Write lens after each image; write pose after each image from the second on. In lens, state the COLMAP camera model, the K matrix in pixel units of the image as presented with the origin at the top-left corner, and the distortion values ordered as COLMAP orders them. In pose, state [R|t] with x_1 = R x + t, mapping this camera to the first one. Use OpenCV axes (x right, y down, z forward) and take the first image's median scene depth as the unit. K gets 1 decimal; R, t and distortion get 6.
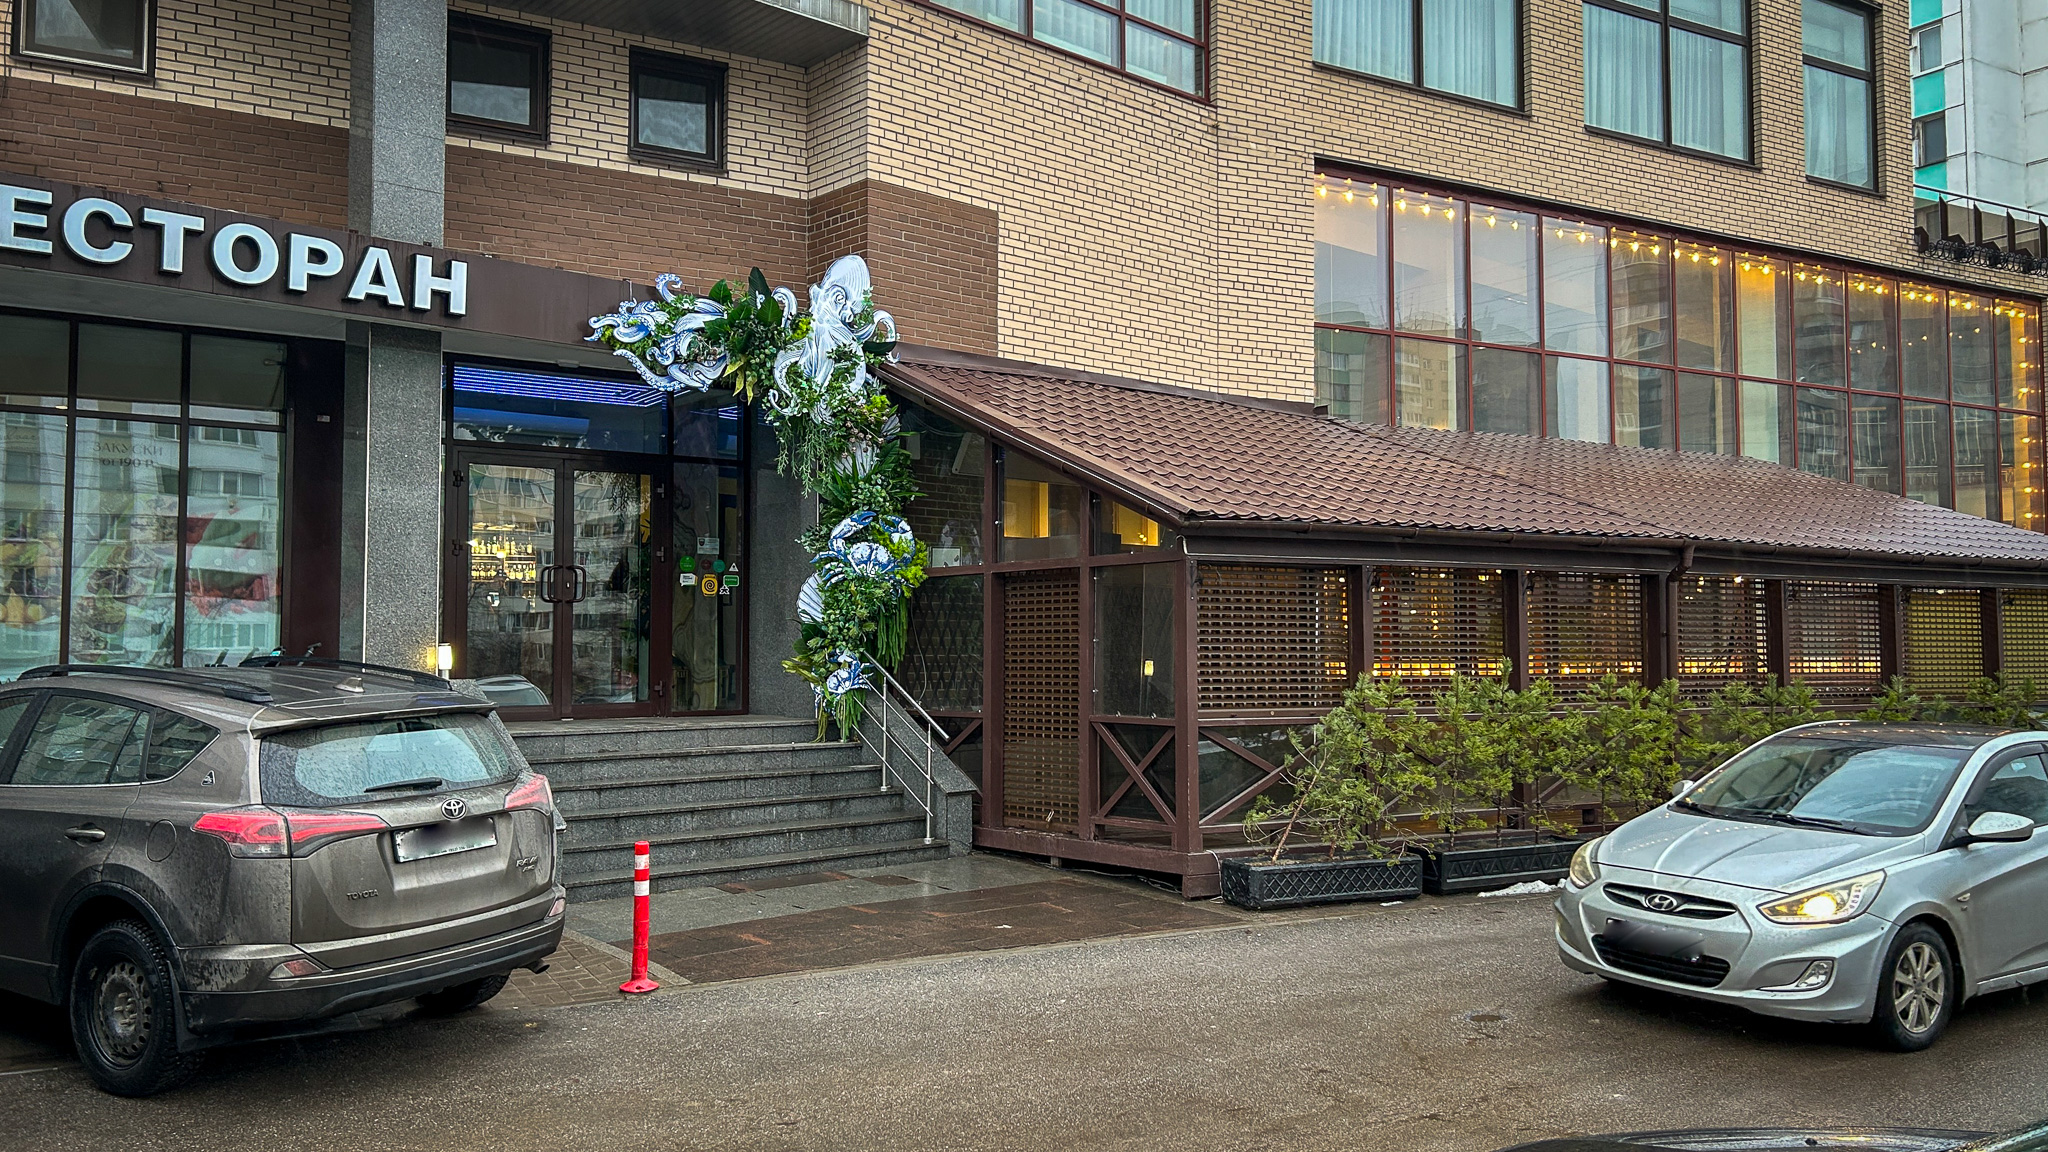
lens RADIAL K [[1562.7, 0, 1024.0], [0, 1562.7, 576.0], [0, 0, 1]] dist [0.070270, -0.102275]
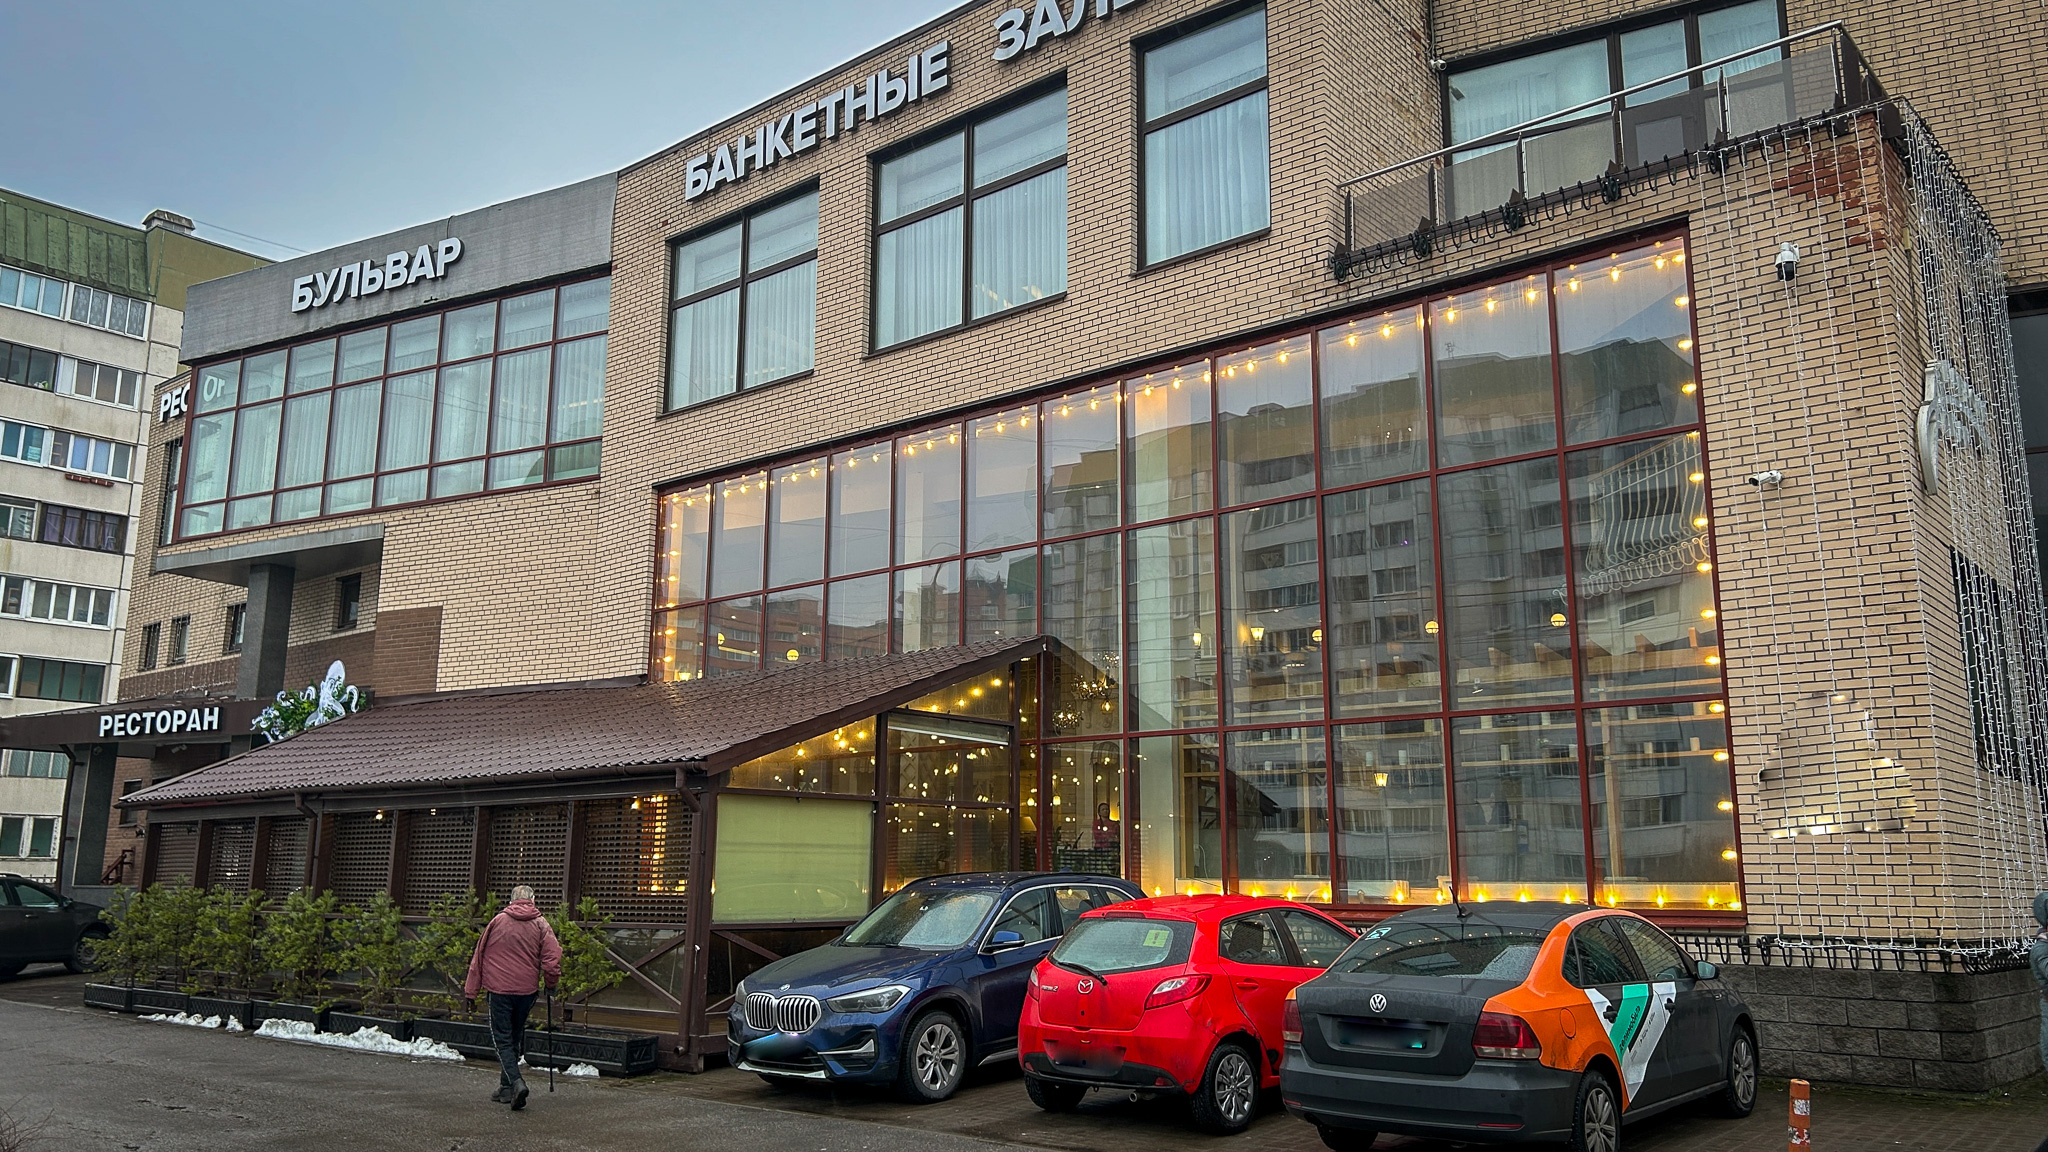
lens RADIAL K [[1562.7, 0, 1024.0], [0, 1562.7, 576.0], [0, 0, 1]] dist [0.070270, -0.102275]
pose [[0.349191, -0.175312, -0.920506, 2.110321], [0.046213, 0.984369, -0.169945, 0.063573], [0.935911, 0.016804, 0.351835, 1.179269]]
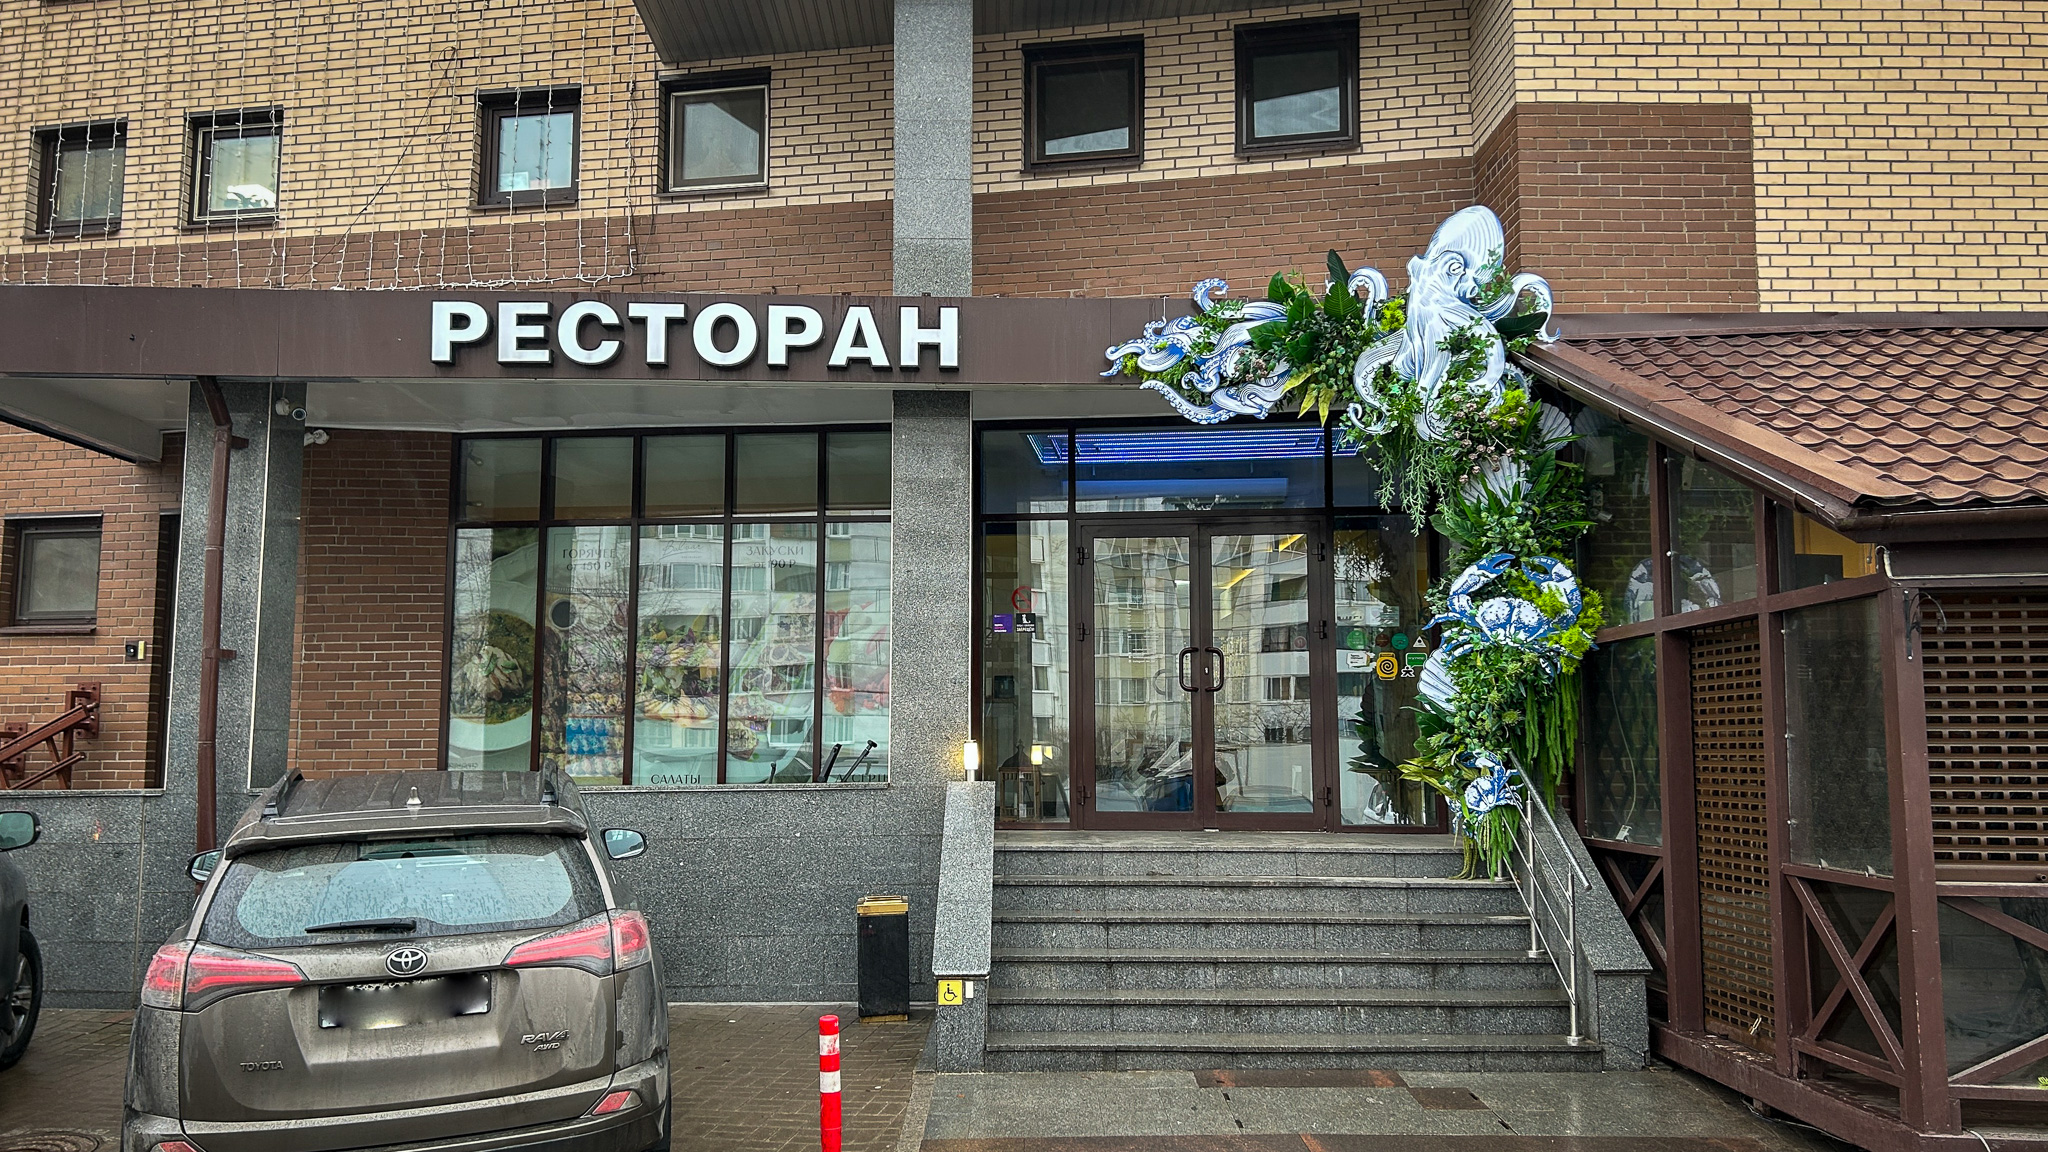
lens RADIAL K [[1554.2, 0, 1002.7], [0, 1554.2, 581.5], [0, 0, 1]] dist [0.133191, -0.237331]
pose [[0.758673, -0.068973, -0.647810, 0.200370], [0.031534, 0.997102, -0.069232, 0.014142], [0.650708, 0.032096, 0.758649, 0.326979]]
